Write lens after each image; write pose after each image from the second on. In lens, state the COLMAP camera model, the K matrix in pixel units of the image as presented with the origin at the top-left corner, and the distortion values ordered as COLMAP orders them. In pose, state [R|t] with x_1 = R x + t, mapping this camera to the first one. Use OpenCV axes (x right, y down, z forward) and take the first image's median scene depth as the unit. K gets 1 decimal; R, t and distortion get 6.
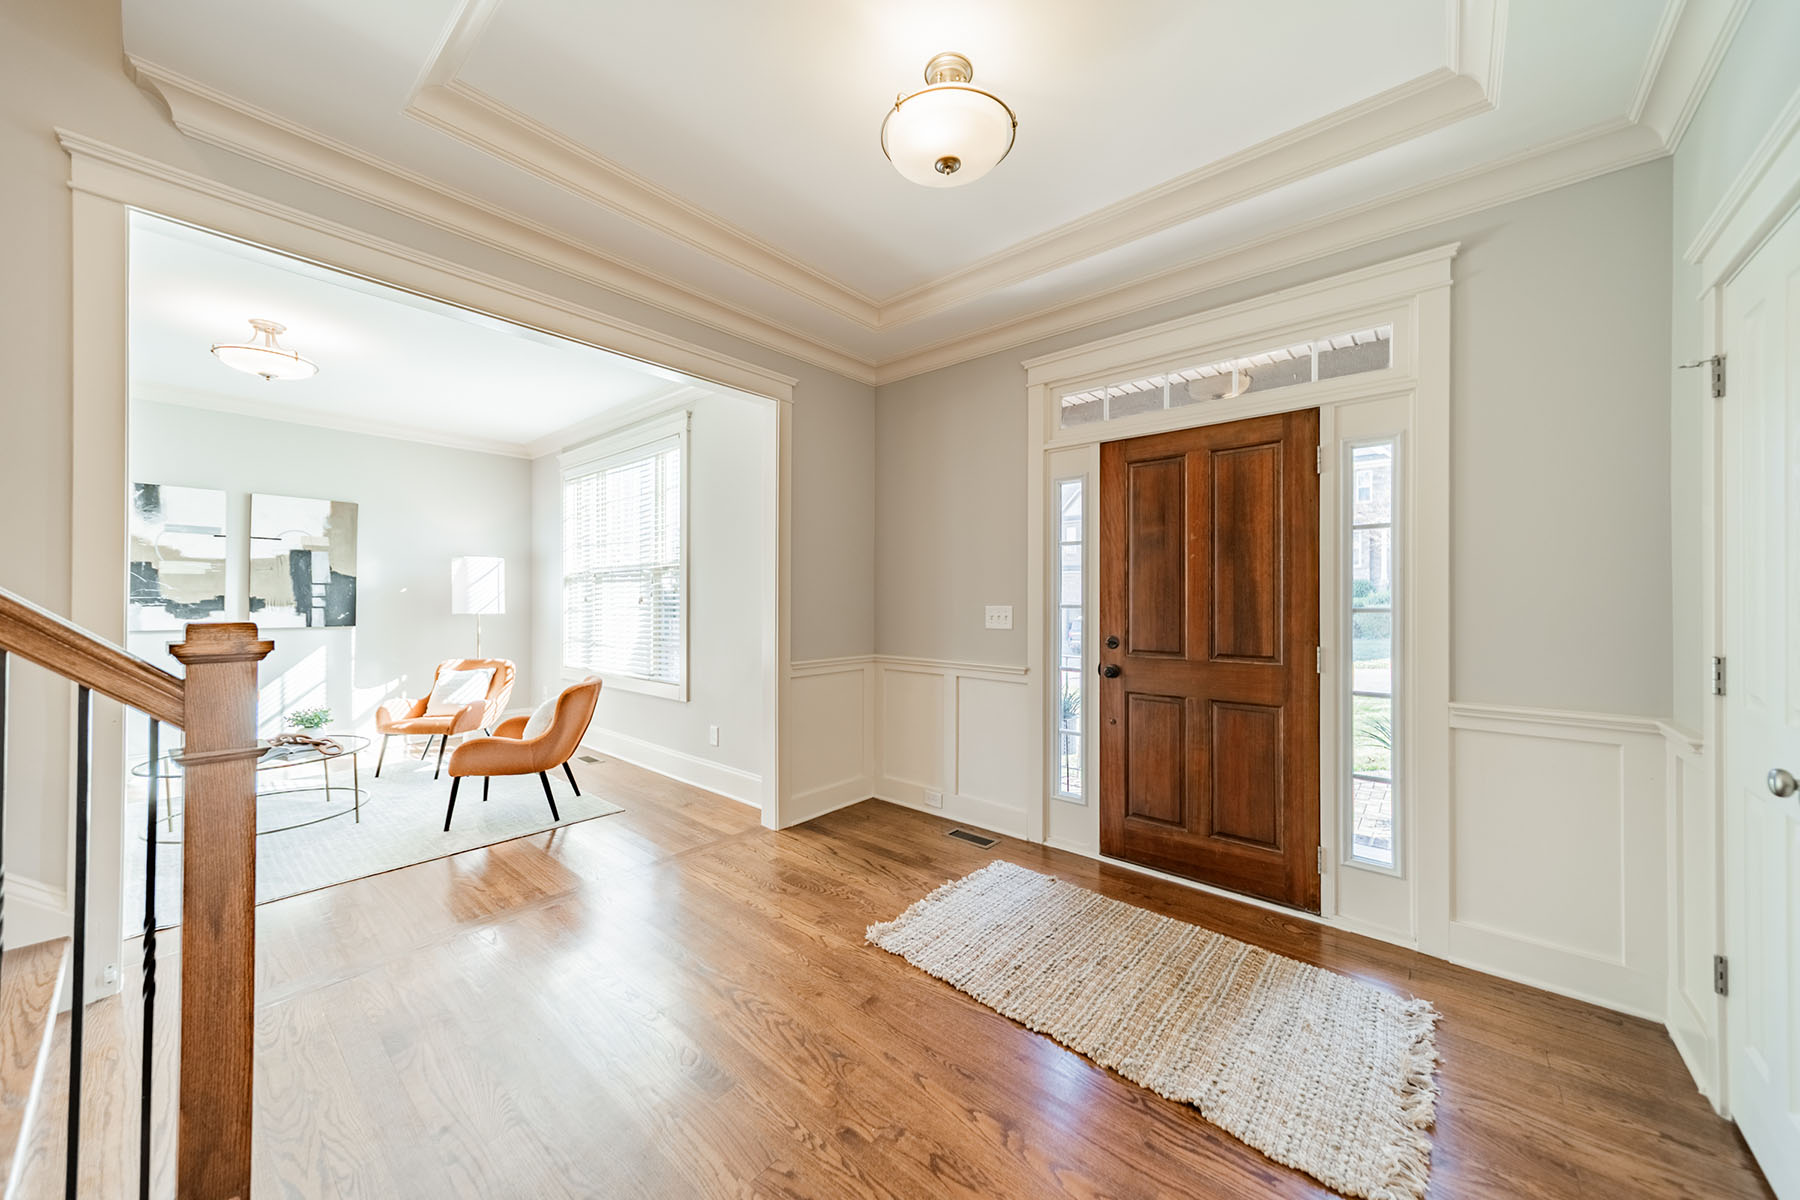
lens RADIAL K [[634.7, 0, 908.6], [0, 634.7, 596.1], [0, 0, 1]] dist [0.006723, 0.000084]
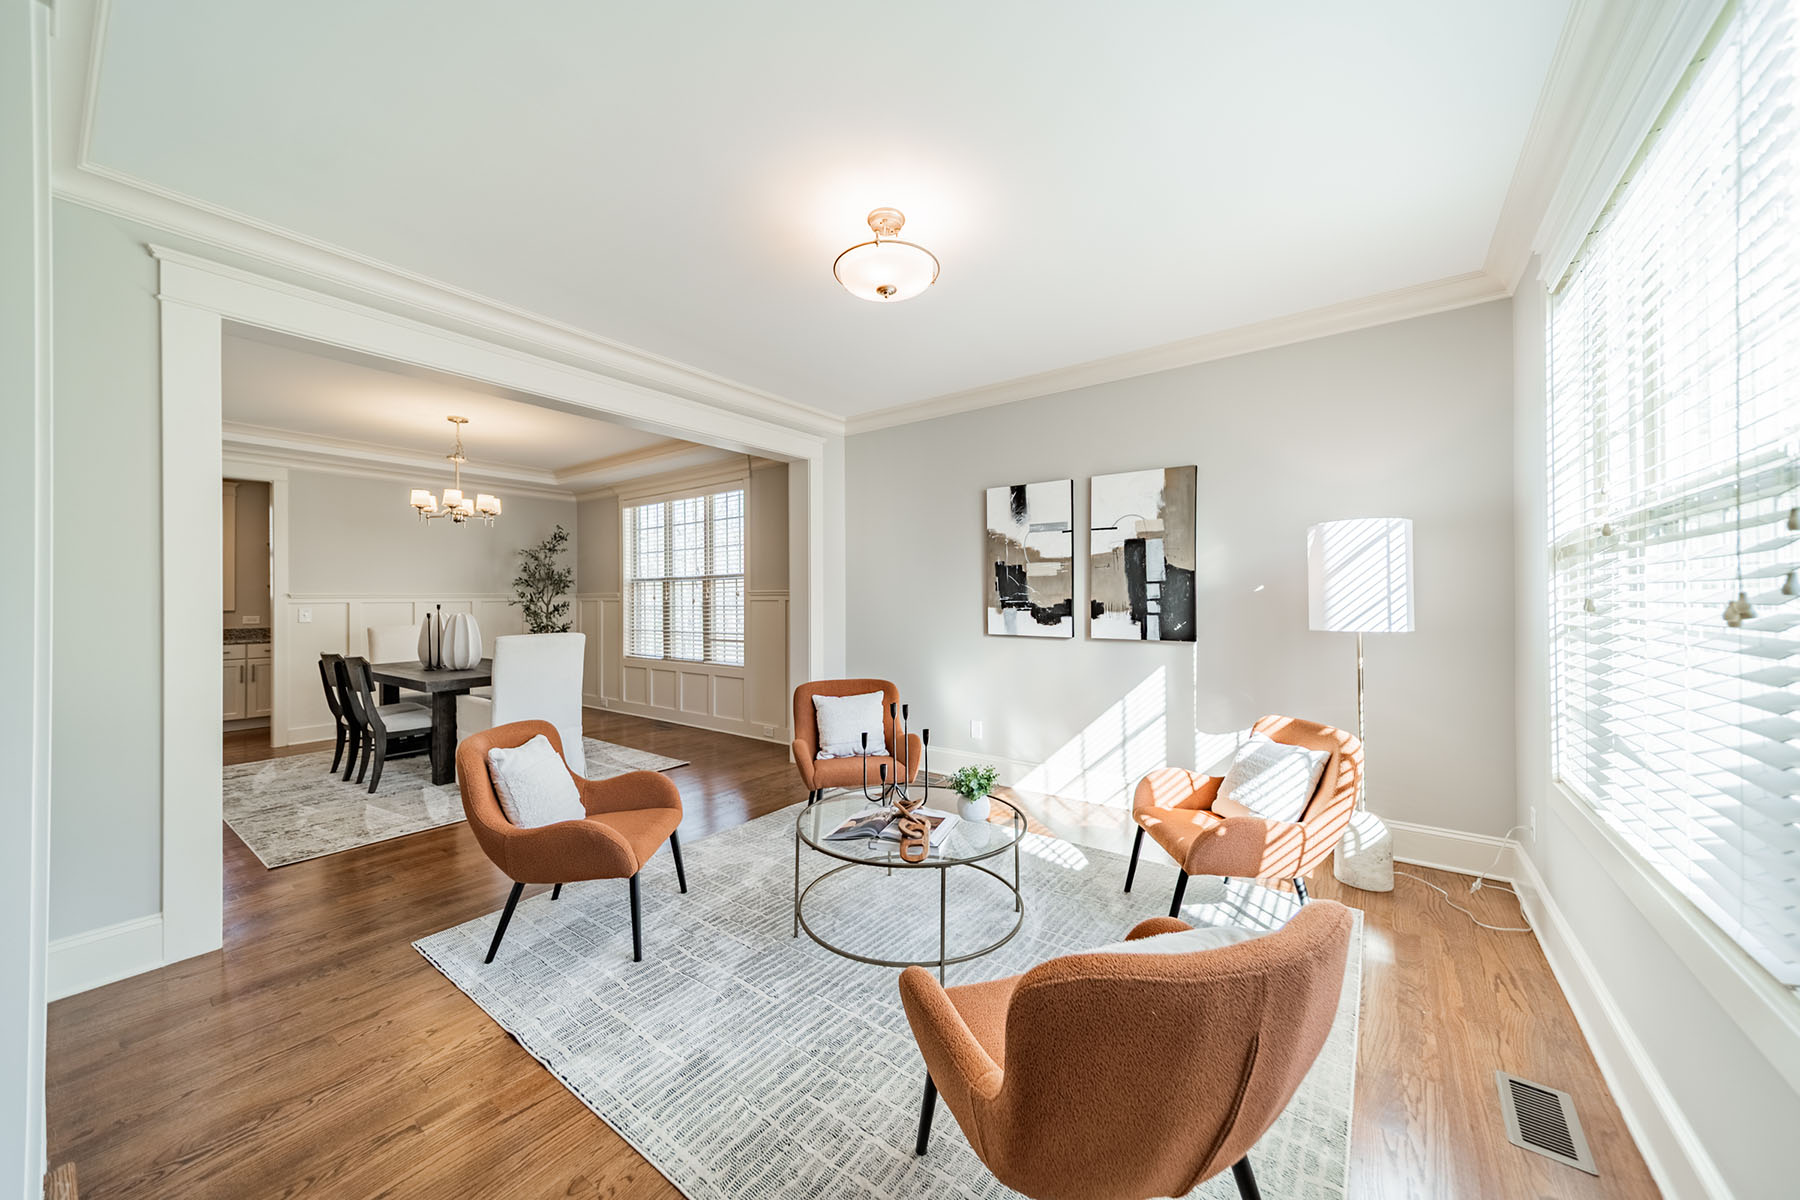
lens RADIAL K [[634.7, 0, 909.0], [0, 634.7, 600.7], [0, 0, 1]] dist [0.006723, 0.000084]
pose [[0.076398, -0.003300, -0.997072, -0.214791], [0.008024, 0.999964, -0.002695, 0.001929], [0.997045, -0.007795, 0.076421, 0.684649]]
